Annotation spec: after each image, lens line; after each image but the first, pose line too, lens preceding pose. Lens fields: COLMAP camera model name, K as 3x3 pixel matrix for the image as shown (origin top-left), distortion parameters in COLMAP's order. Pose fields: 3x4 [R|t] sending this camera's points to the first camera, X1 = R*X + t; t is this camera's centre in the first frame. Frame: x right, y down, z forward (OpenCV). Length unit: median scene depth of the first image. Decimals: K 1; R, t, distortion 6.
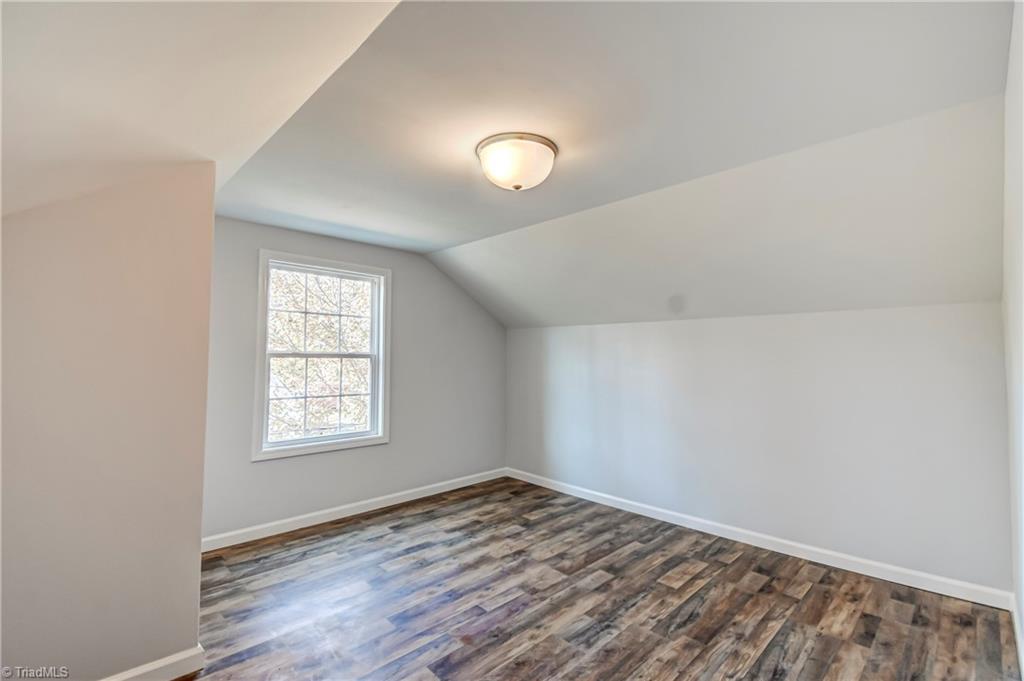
lens RADIAL K [[449.5, 0, 510.1], [0, 449.5, 338.2], [0, 0, 1]] dist [0.036478, -0.029068]
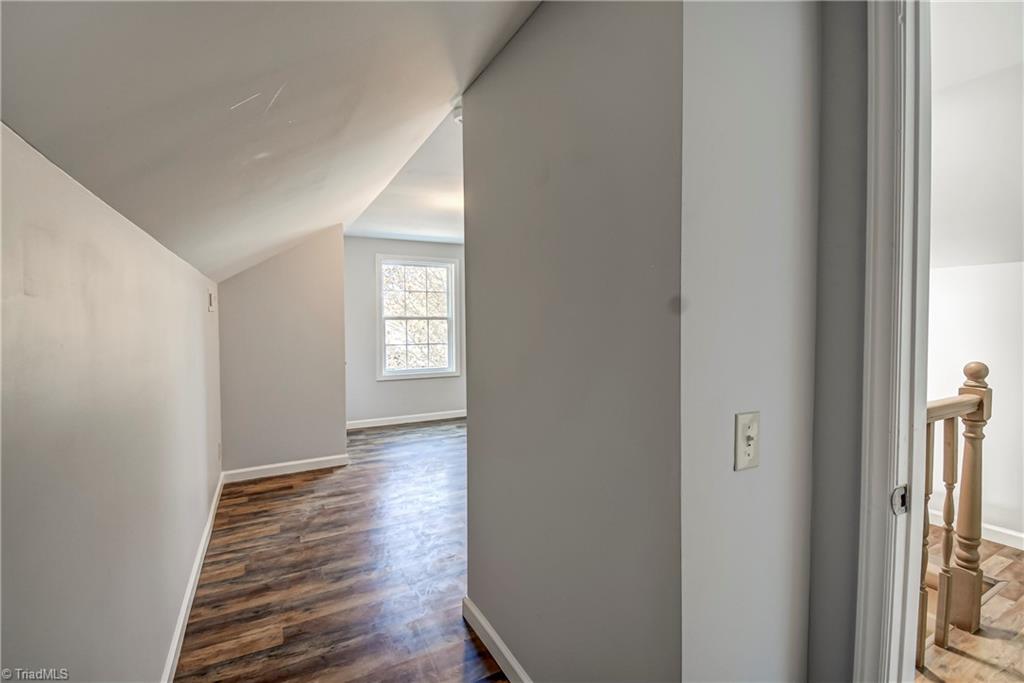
lens RADIAL K [[449.5, 0, 510.1], [0, 449.5, 339.2], [0, 0, 1]] dist [0.036478, -0.029068]
pose [[0.958305, 0.004539, -0.285713, 0.375279], [0.021244, 0.995975, 0.087079, -0.020776], [0.284958, -0.089518, 0.954351, -0.438717]]
